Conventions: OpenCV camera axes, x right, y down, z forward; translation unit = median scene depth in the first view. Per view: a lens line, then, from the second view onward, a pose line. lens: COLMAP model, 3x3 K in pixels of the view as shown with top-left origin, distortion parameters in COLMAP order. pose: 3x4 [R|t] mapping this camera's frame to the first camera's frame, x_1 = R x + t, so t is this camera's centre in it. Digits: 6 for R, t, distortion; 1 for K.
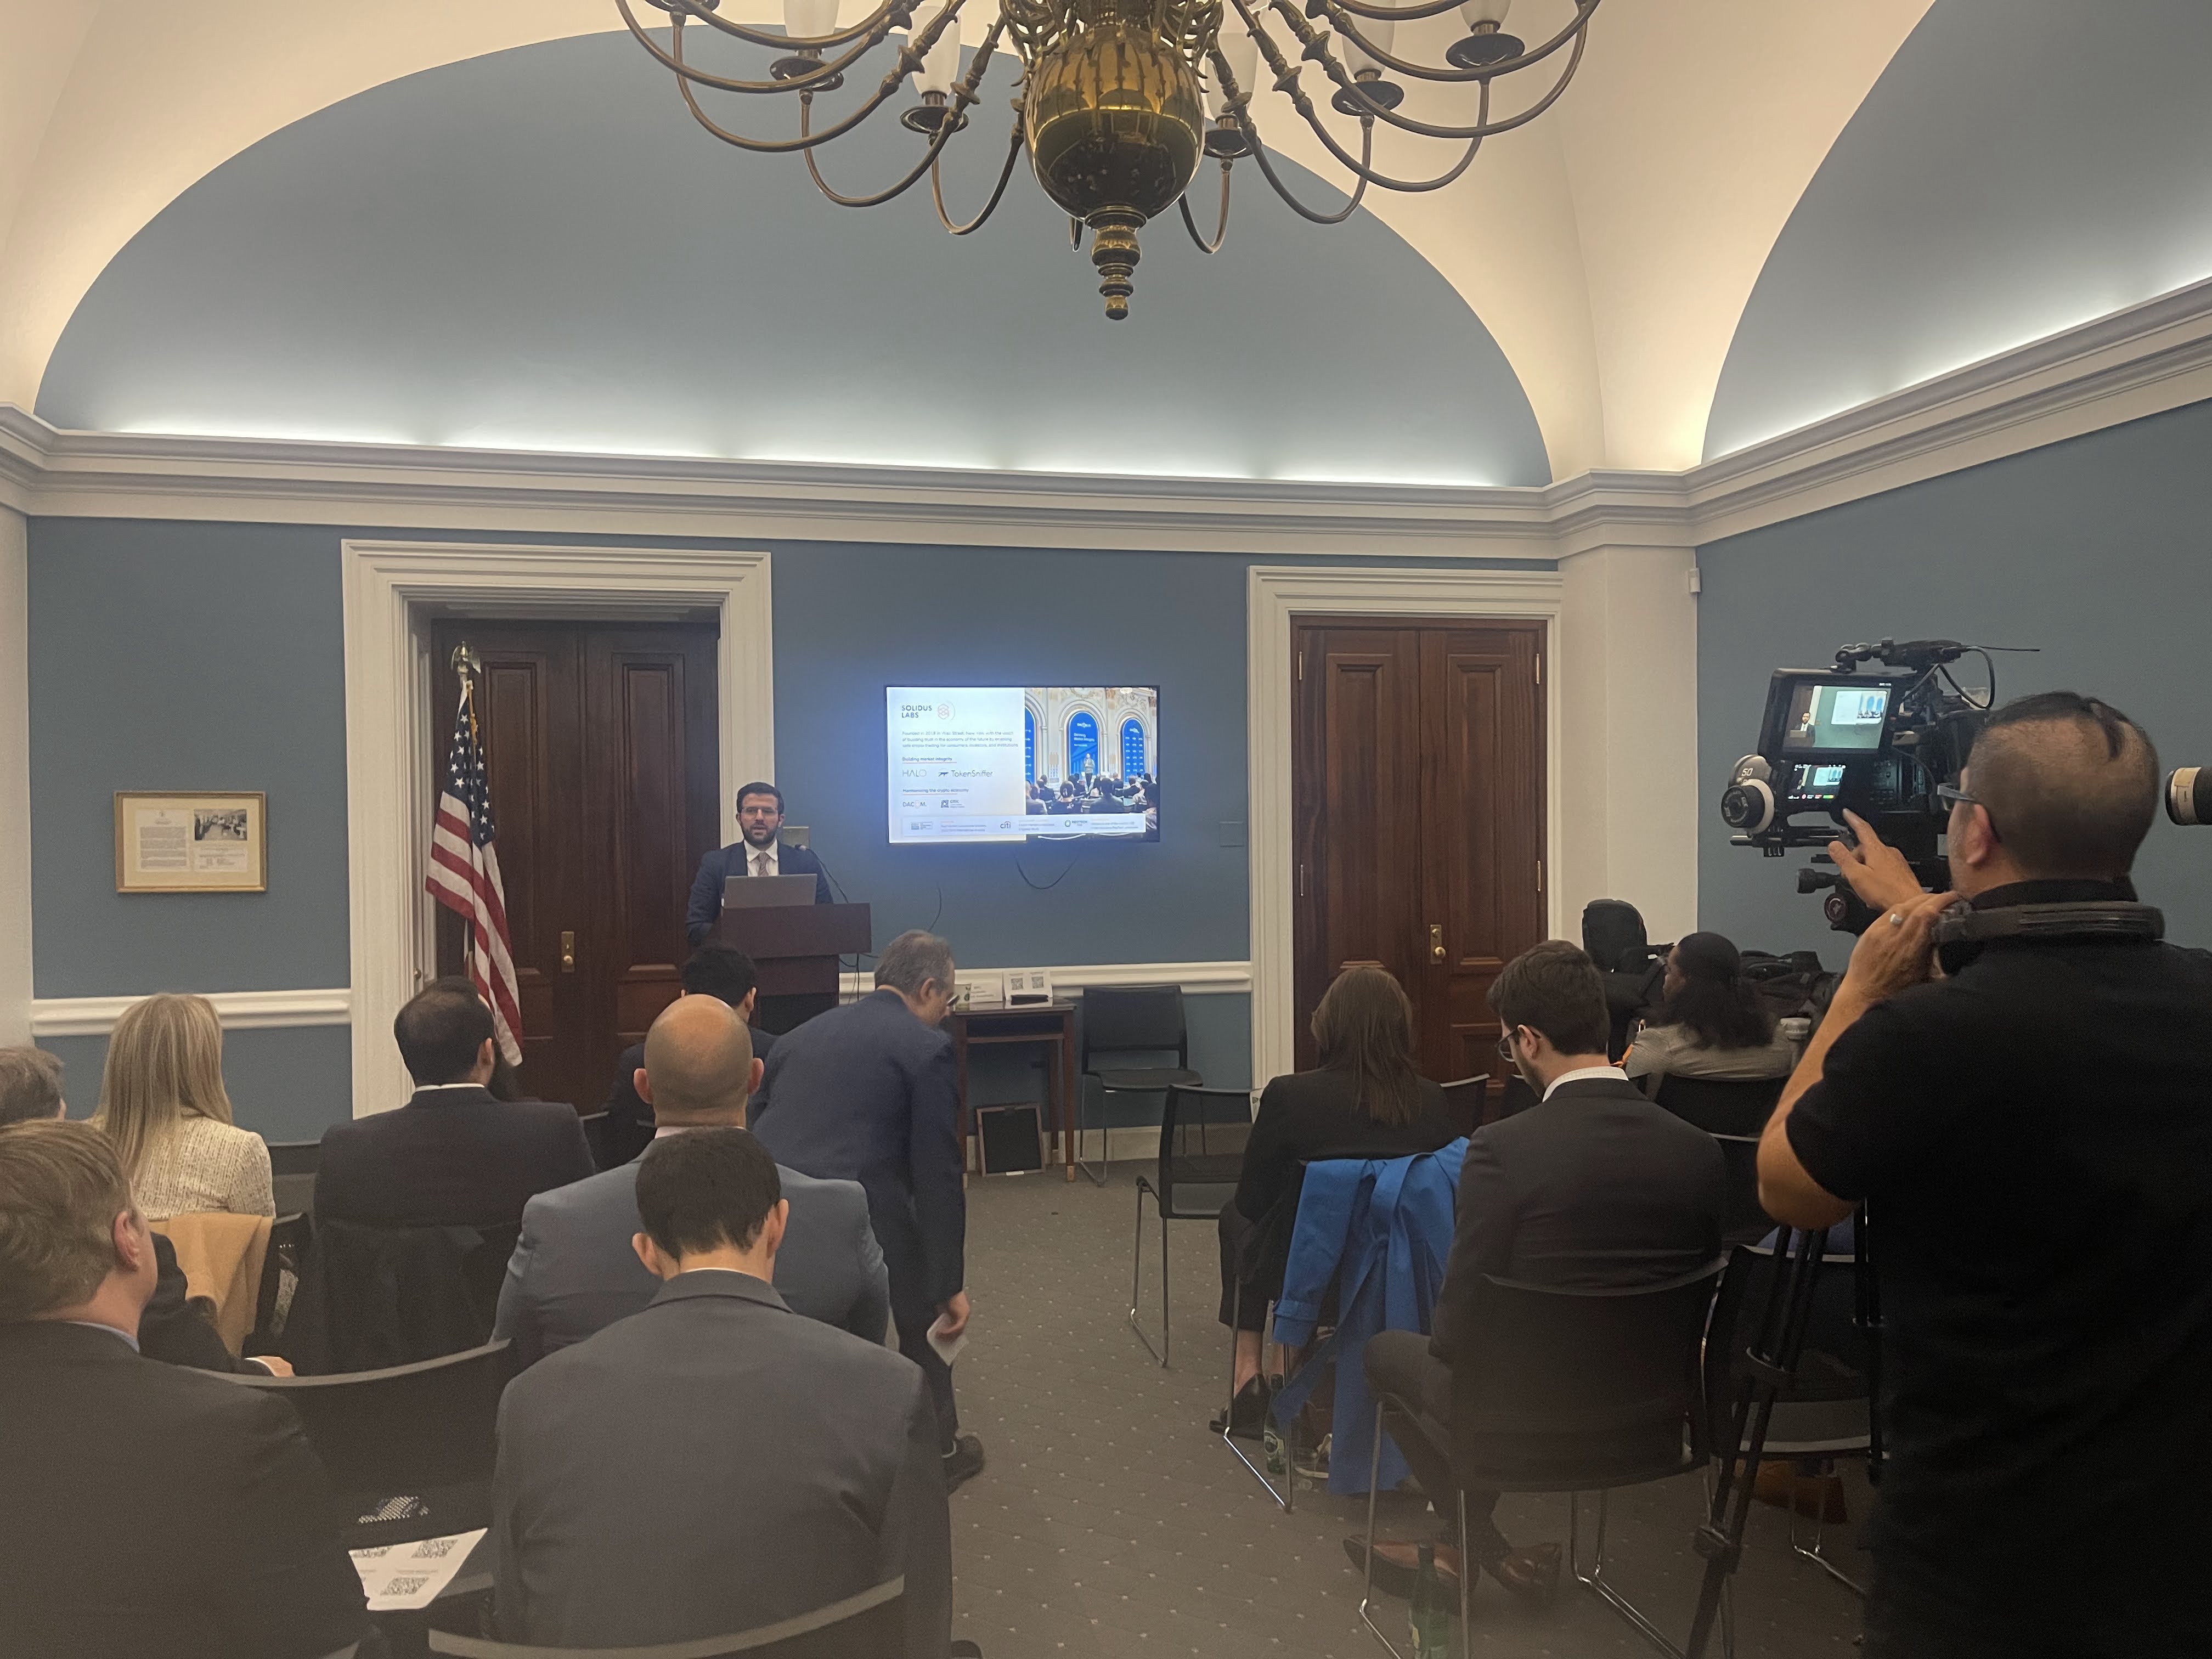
lens RADIAL K [[1688.5, 0, 1101.3], [0, 1688.5, 863.3], [0, 0, 1]] dist [0.061104, -0.066221]
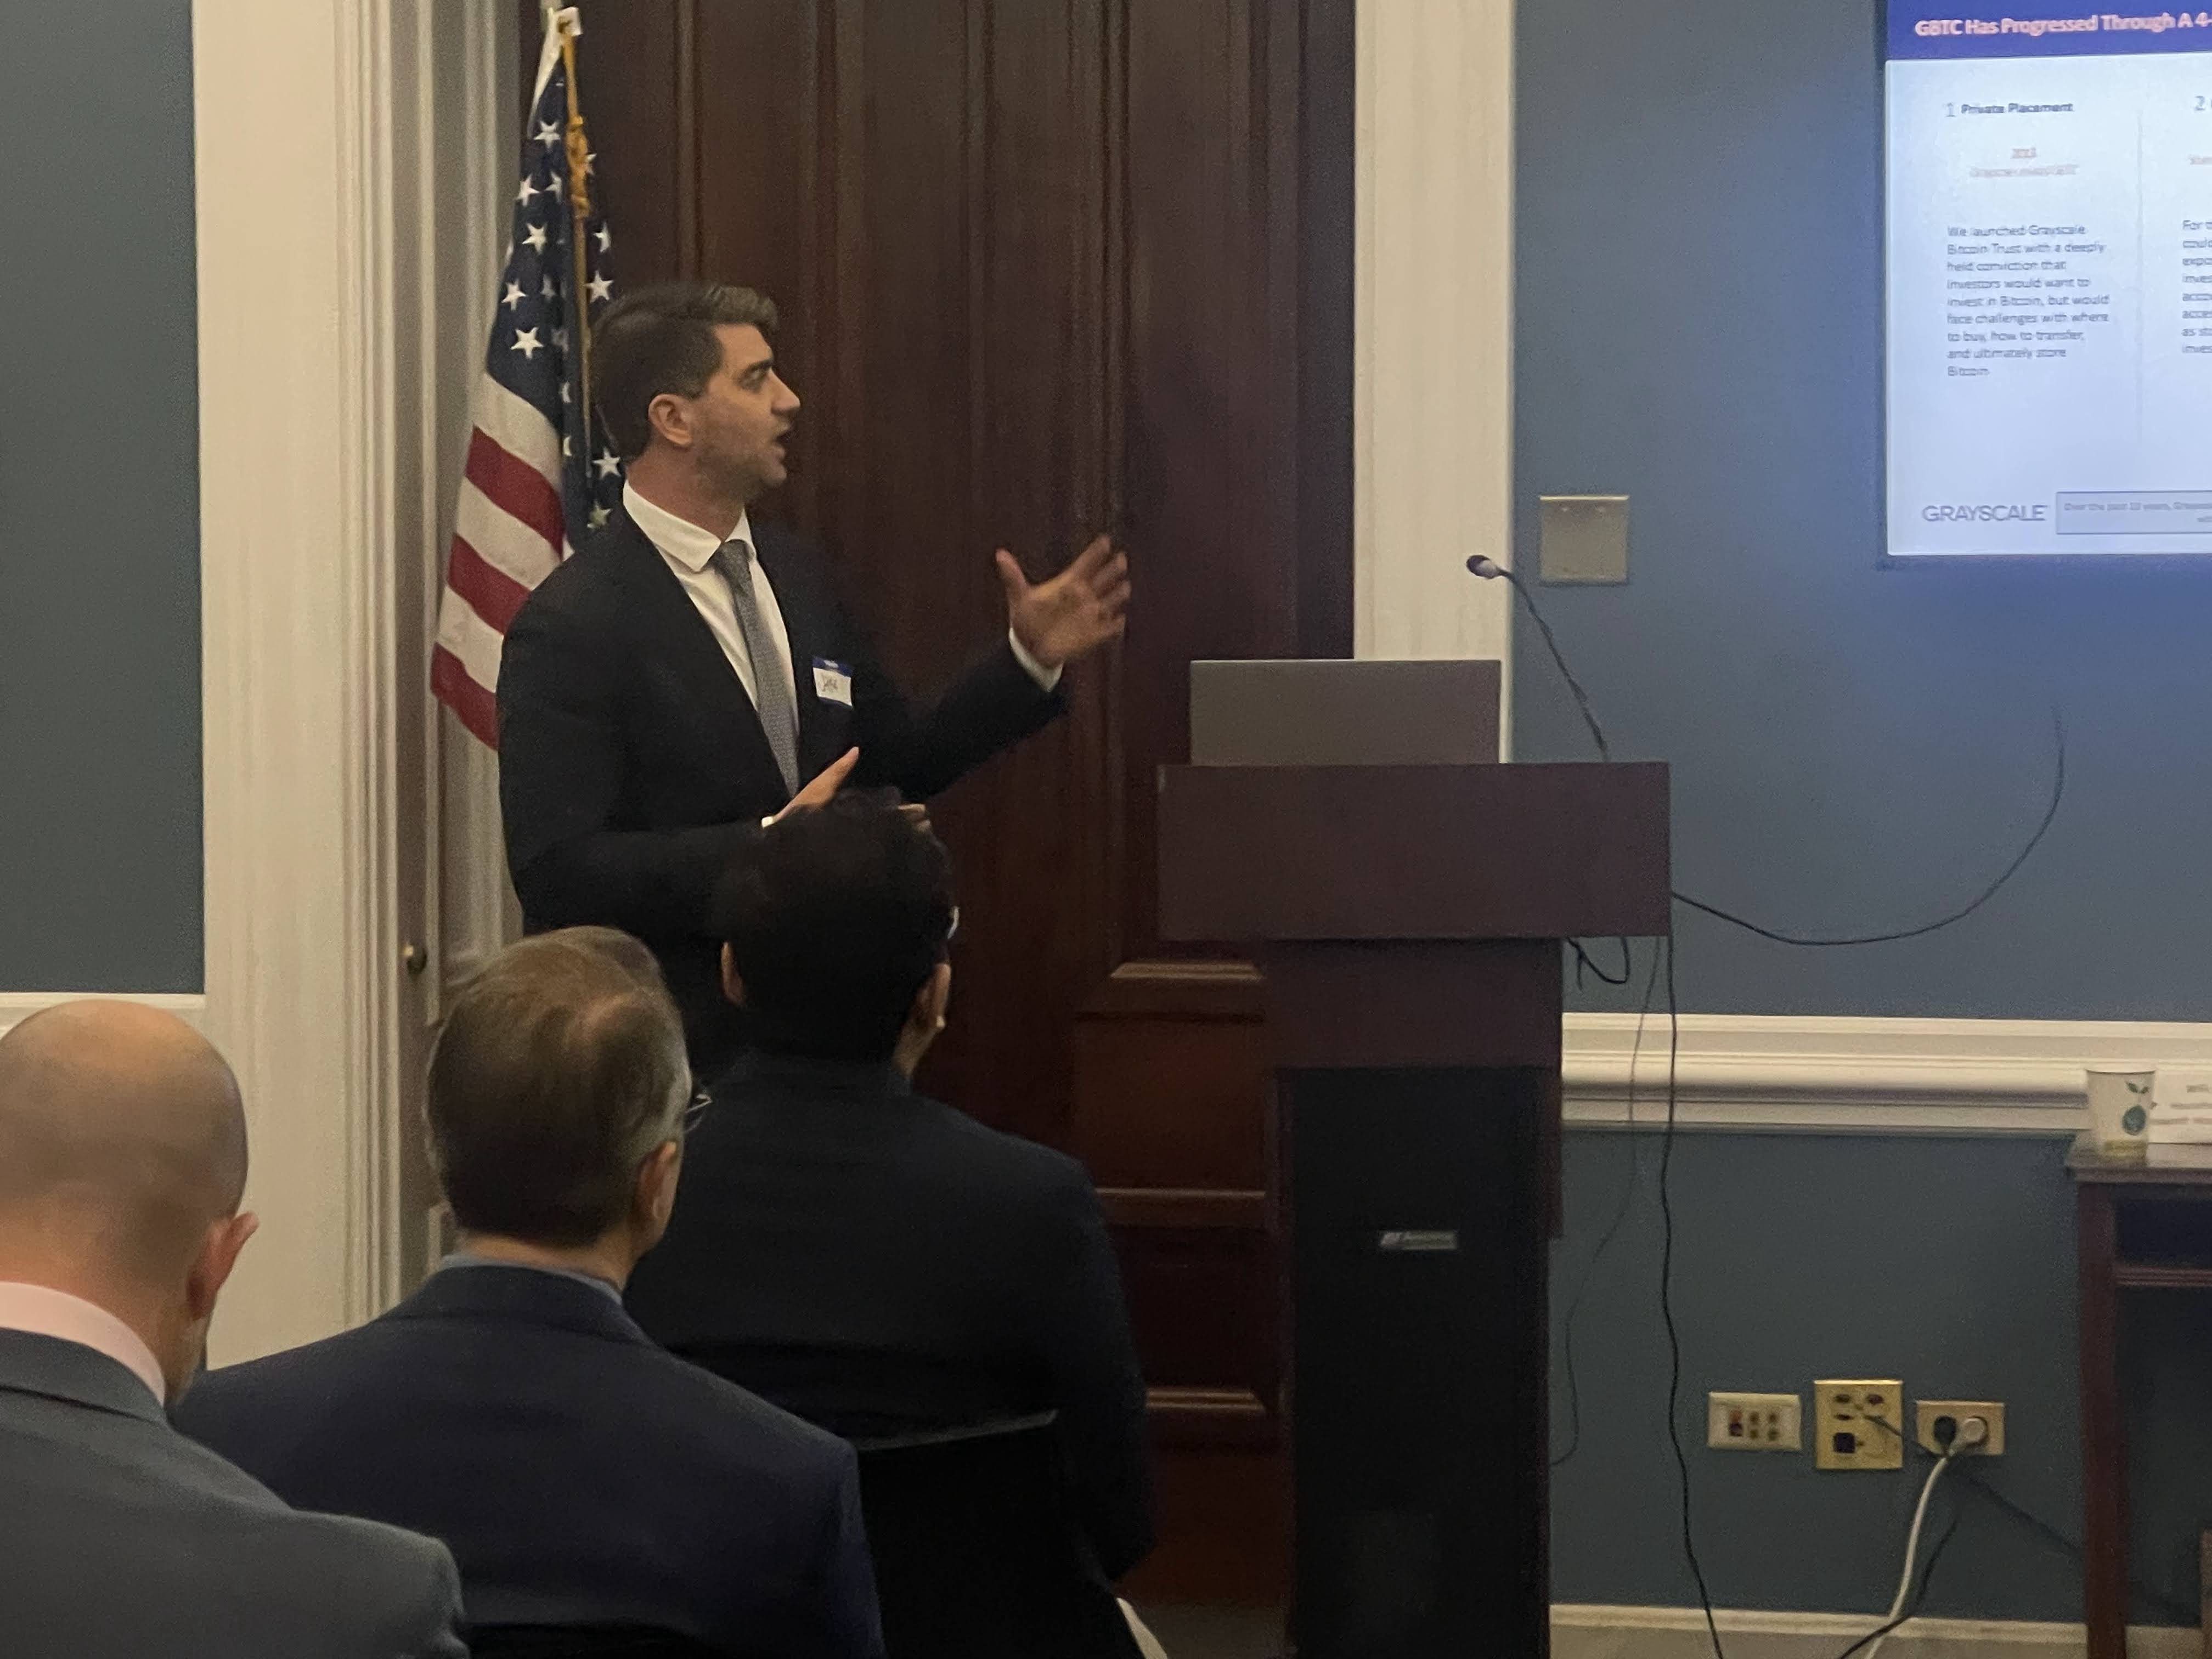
lens RADIAL K [[6285.3, 0, 1166.7], [0, 6285.3, 875.6], [0, 0, 1]] dist [0.017899, 2.417900]
pose [[0.915594, 0.033555, -0.400701, 0.187975], [-0.018304, 0.998957, 0.041830, -0.000632], [0.401687, -0.030965, 0.915253, -0.001198]]
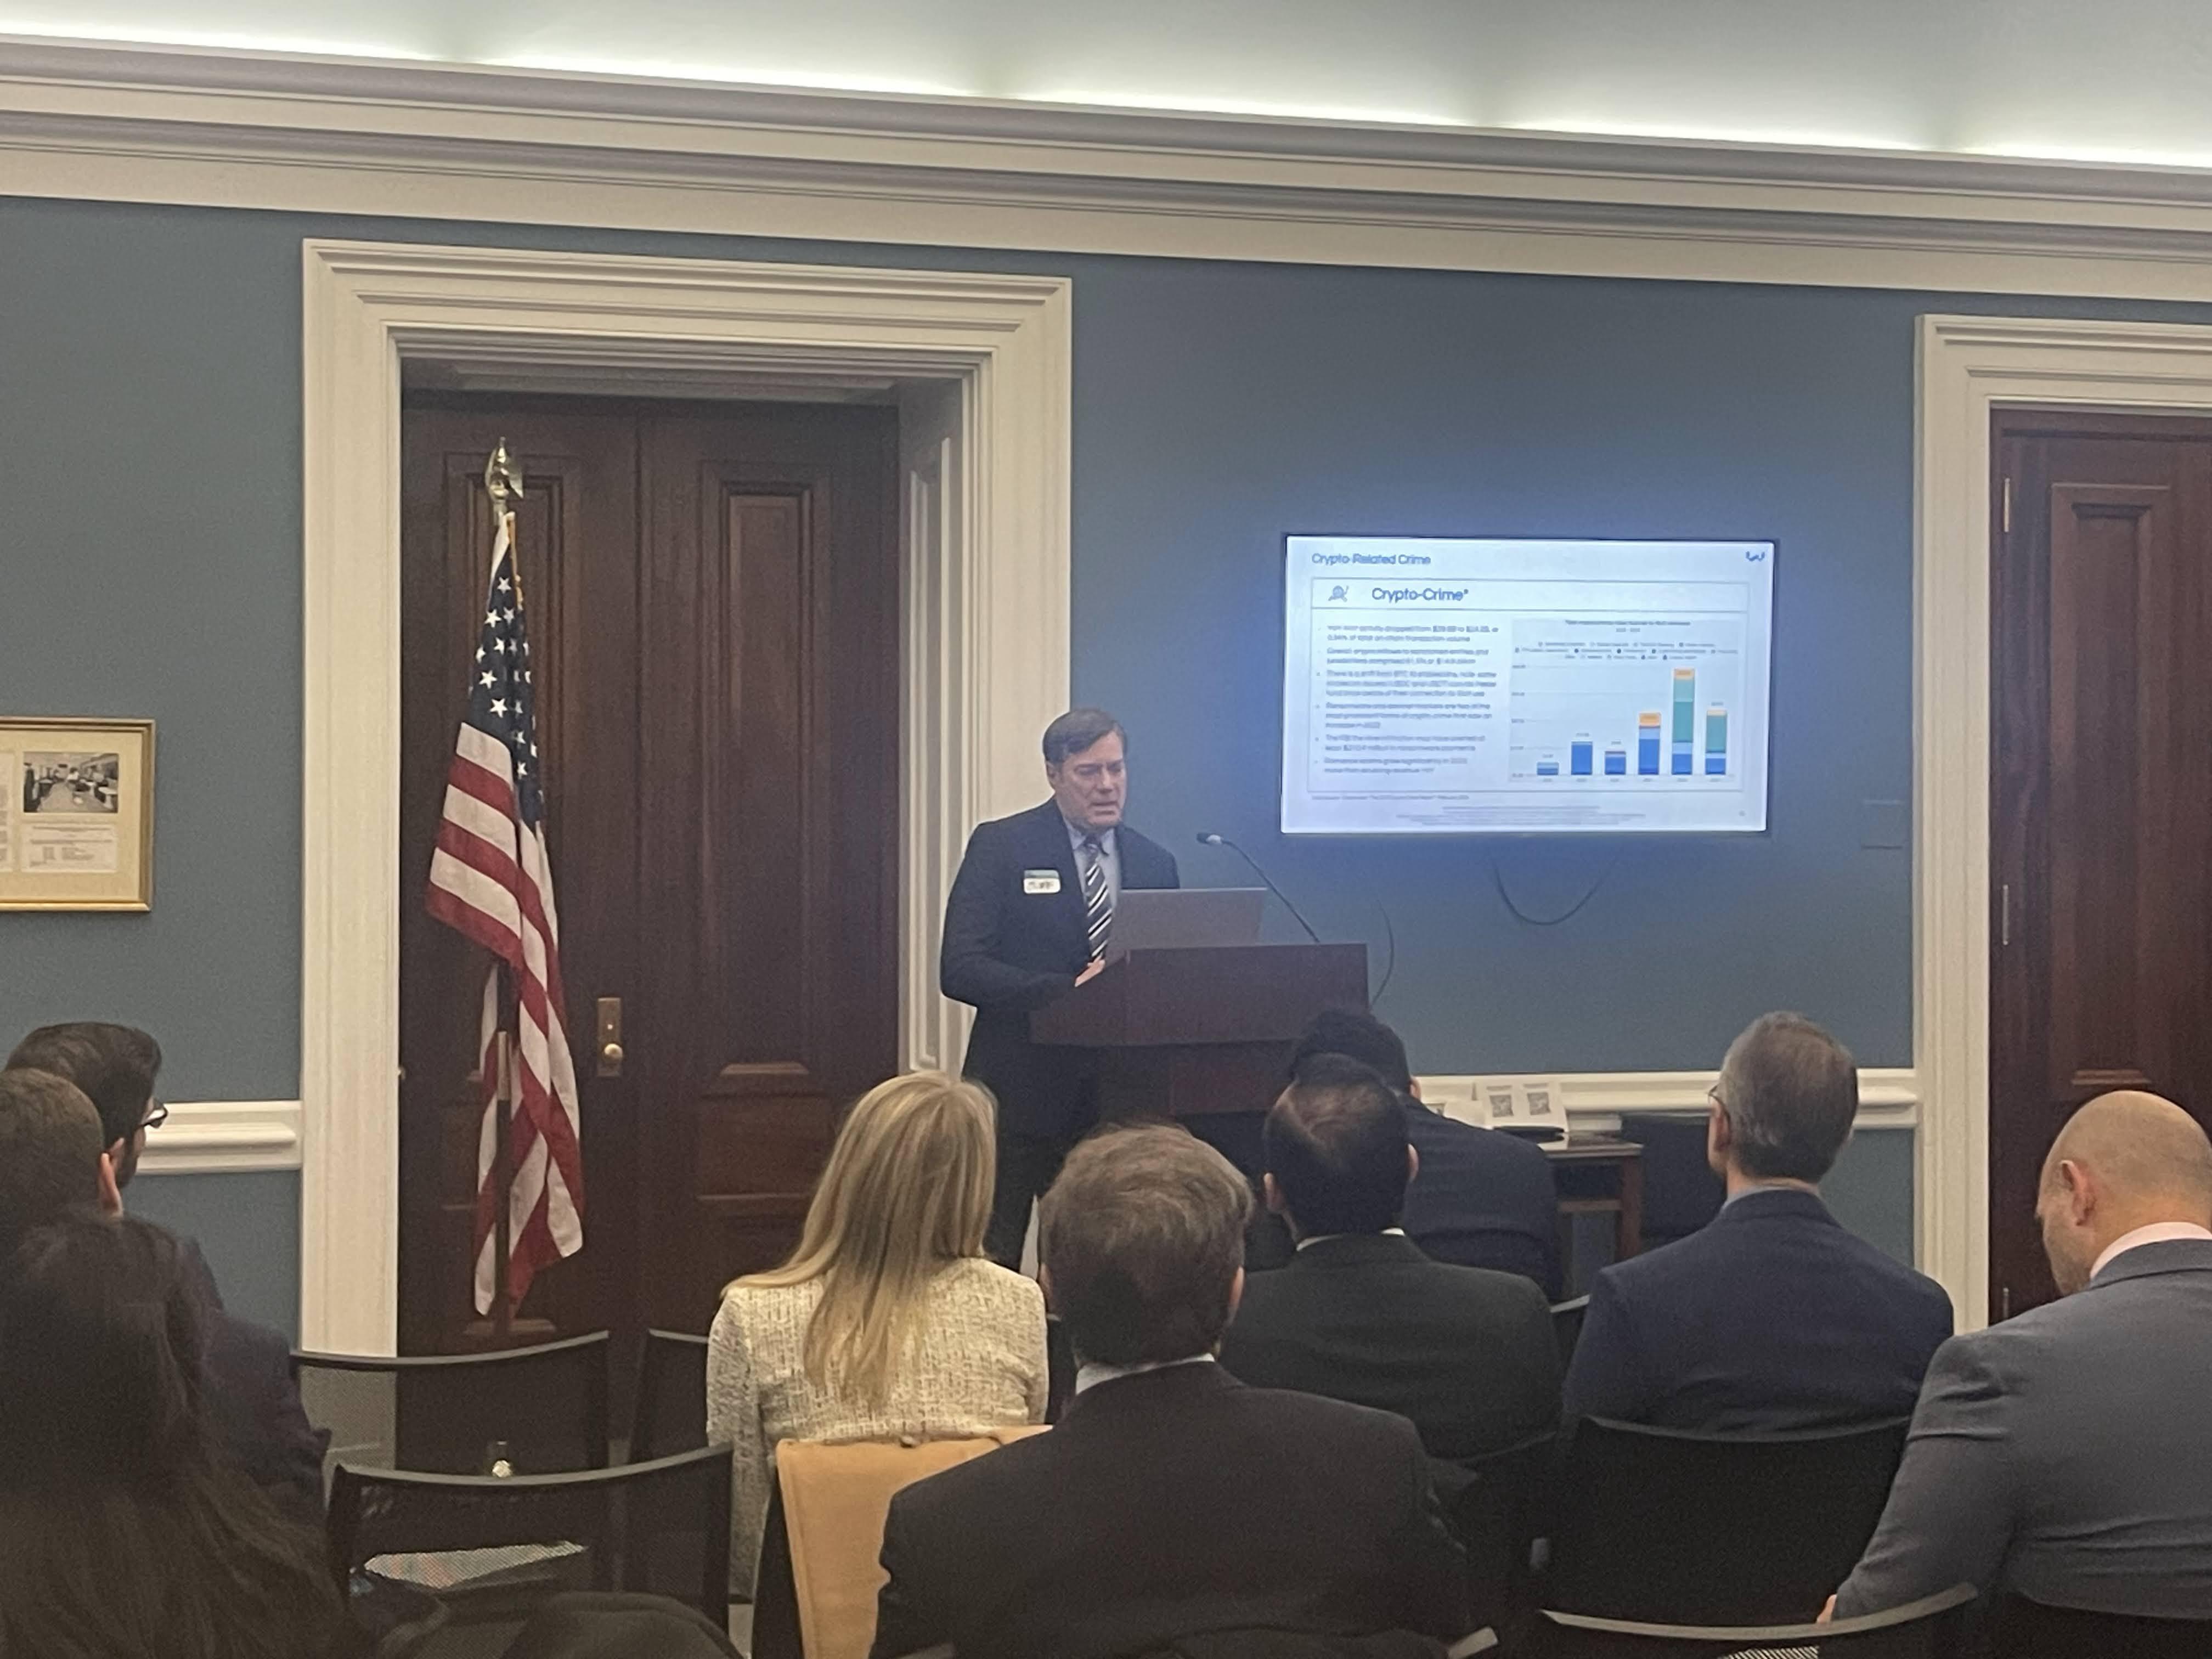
lens RADIAL K [[3605.4, 0, 1152.5], [0, 3605.4, 815.6], [0, 0, 1]] dist [0.106909, -0.074429]
pose [[0.998551, 0.012351, 0.052367, -0.231781], [-0.011173, 0.999679, -0.022744, 0.008797], [-0.052632, 0.022126, 0.998369, -0.119125]]
